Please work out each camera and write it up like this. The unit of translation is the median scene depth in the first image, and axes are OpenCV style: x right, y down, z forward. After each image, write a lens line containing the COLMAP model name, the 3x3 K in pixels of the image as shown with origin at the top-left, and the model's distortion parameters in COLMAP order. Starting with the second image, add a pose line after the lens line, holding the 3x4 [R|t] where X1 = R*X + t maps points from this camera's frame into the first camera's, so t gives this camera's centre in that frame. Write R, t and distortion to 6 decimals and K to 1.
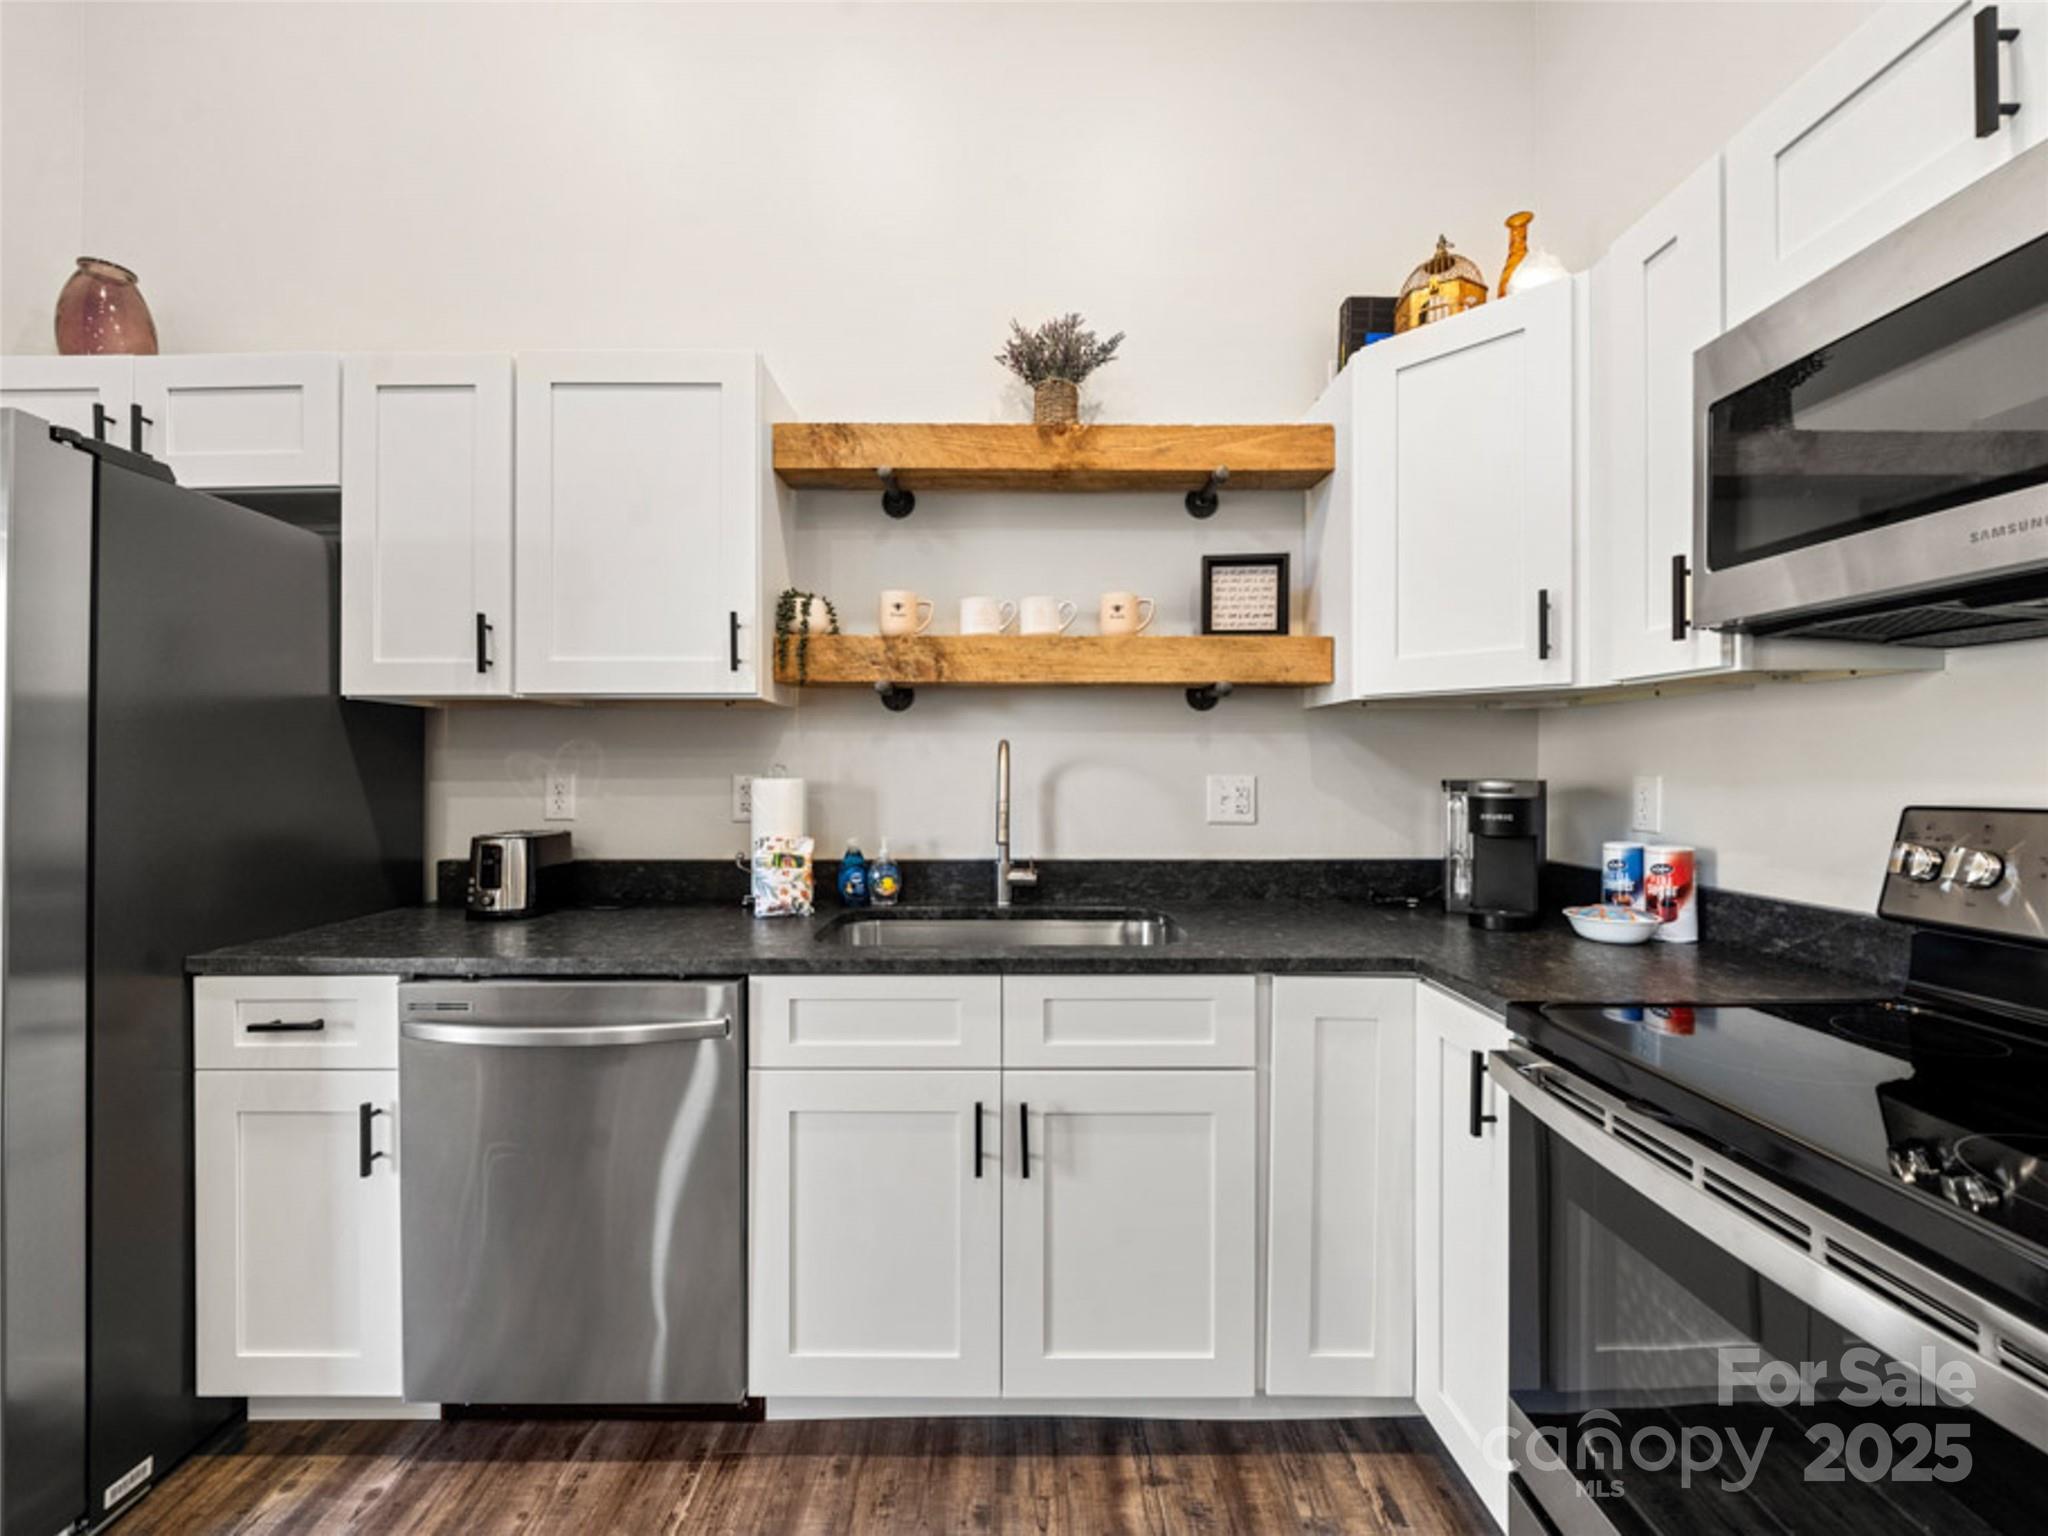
lens RADIAL K [[816.7, 0, 1016.1], [0, 816.7, 761.0], [0, 0, 1]] dist [-0.001510, -0.000469]
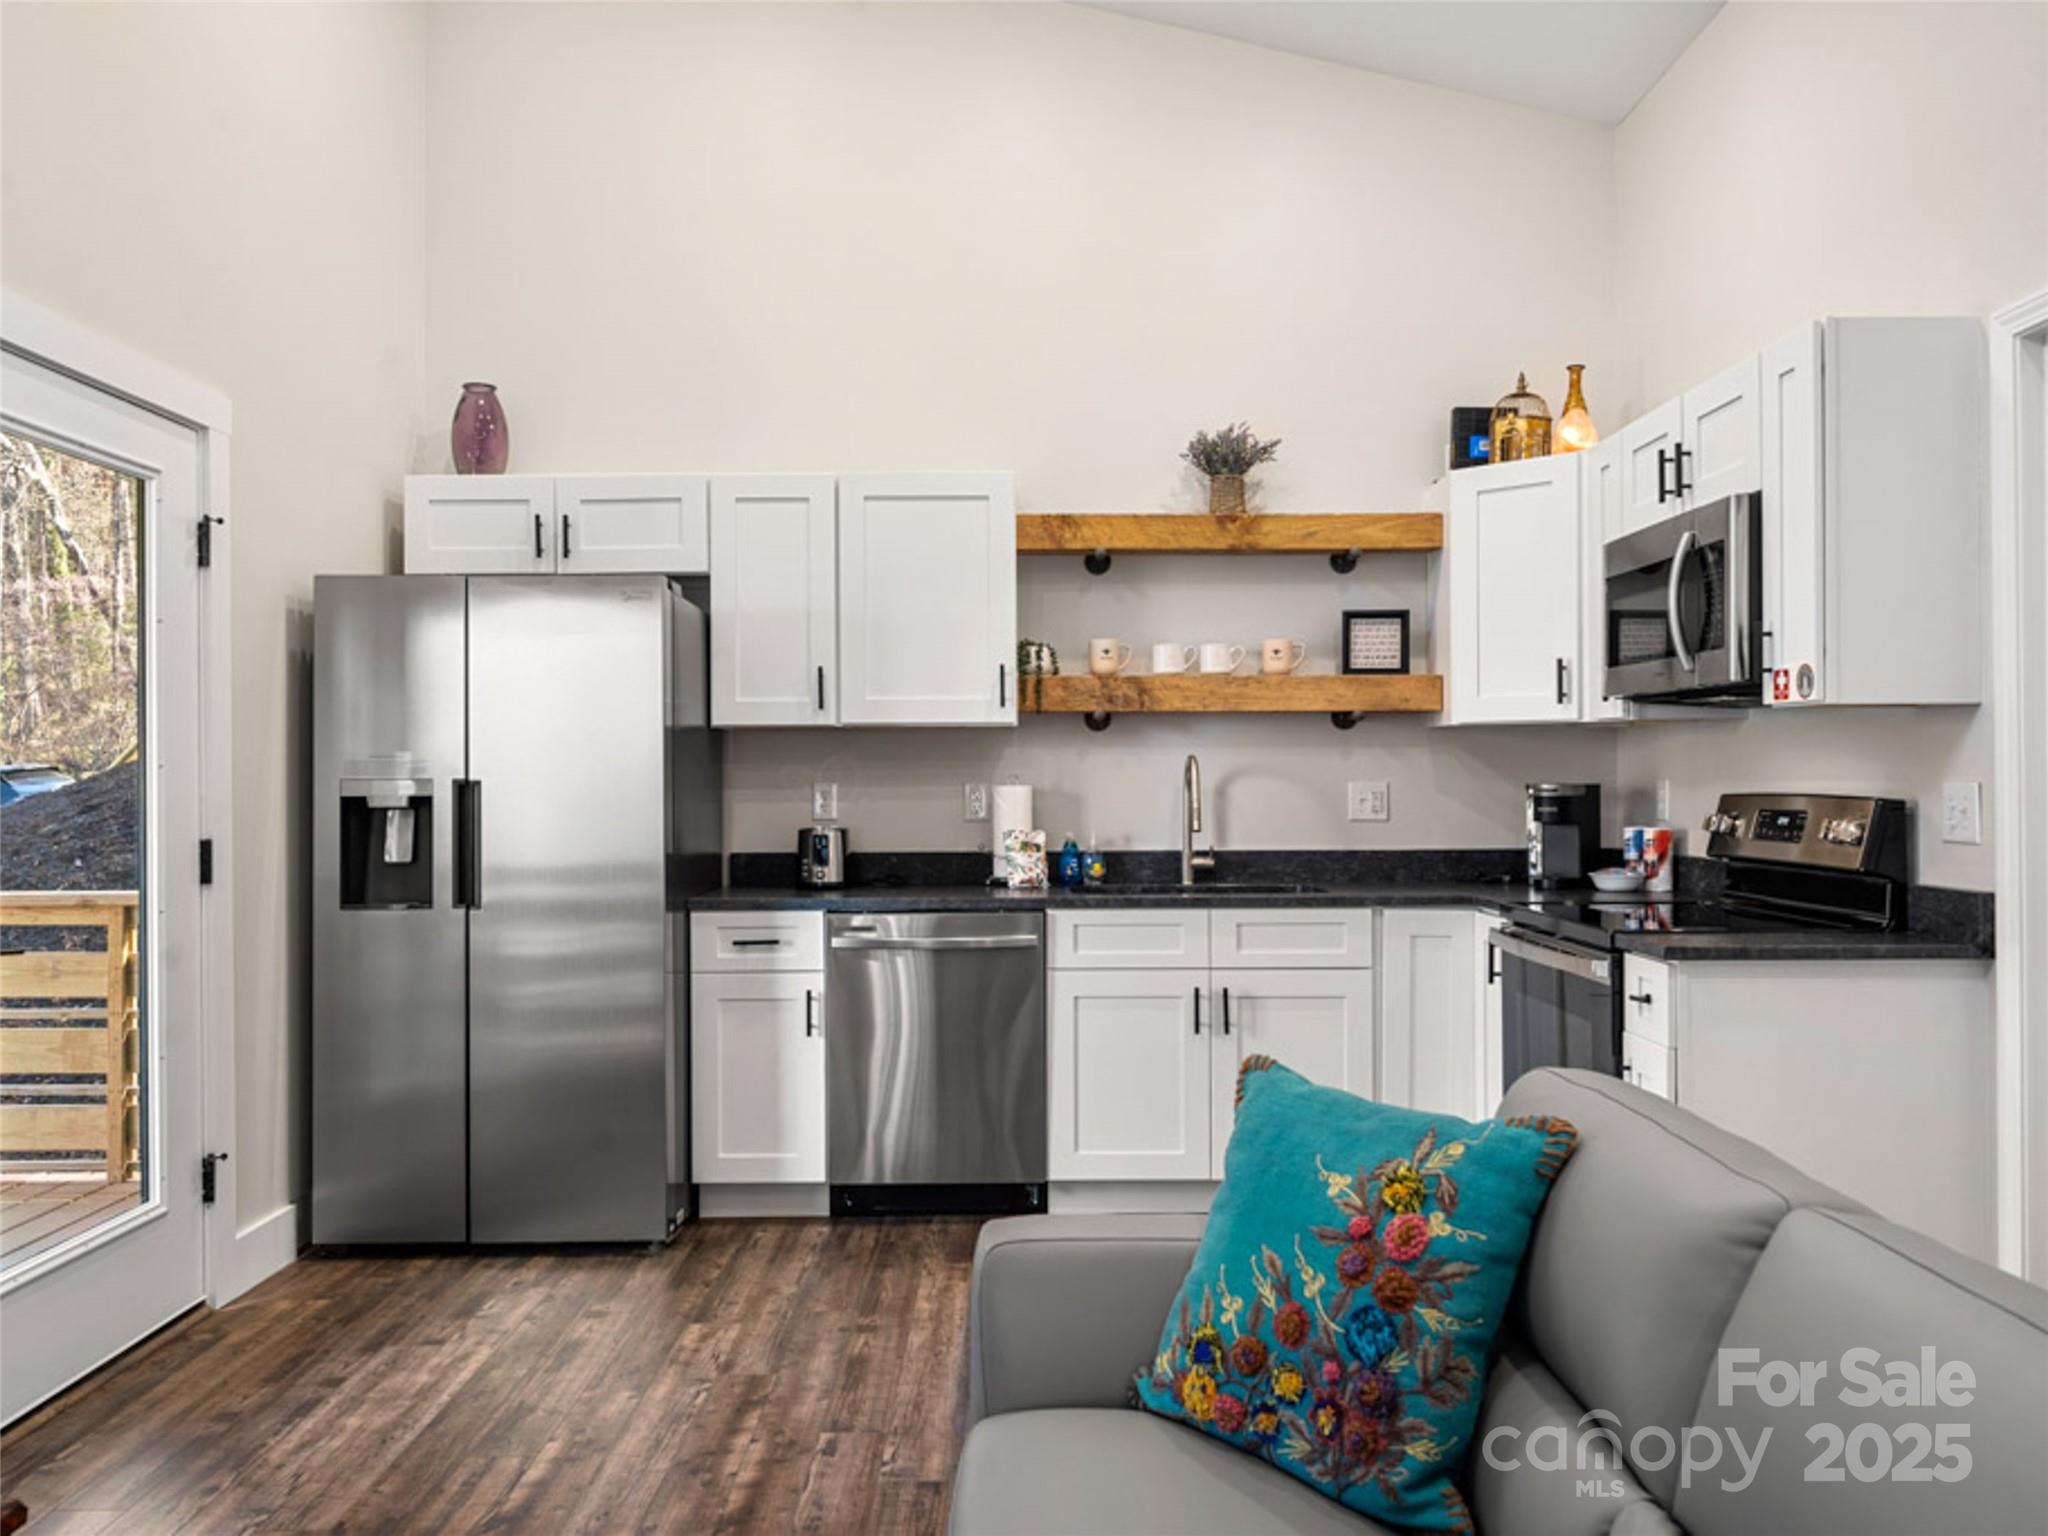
lens RADIAL K [[1595.1, 0, 1024.0], [0, 1595.1, 768.0], [0, 0, 1]] dist [-0.000608, 0.001446]
pose [[0.999989, -0.004343, -0.001700, -0.278693], [0.004345, 0.999990, 0.000897, -0.008581], [0.001696, -0.000905, 0.999998, -1.559404]]
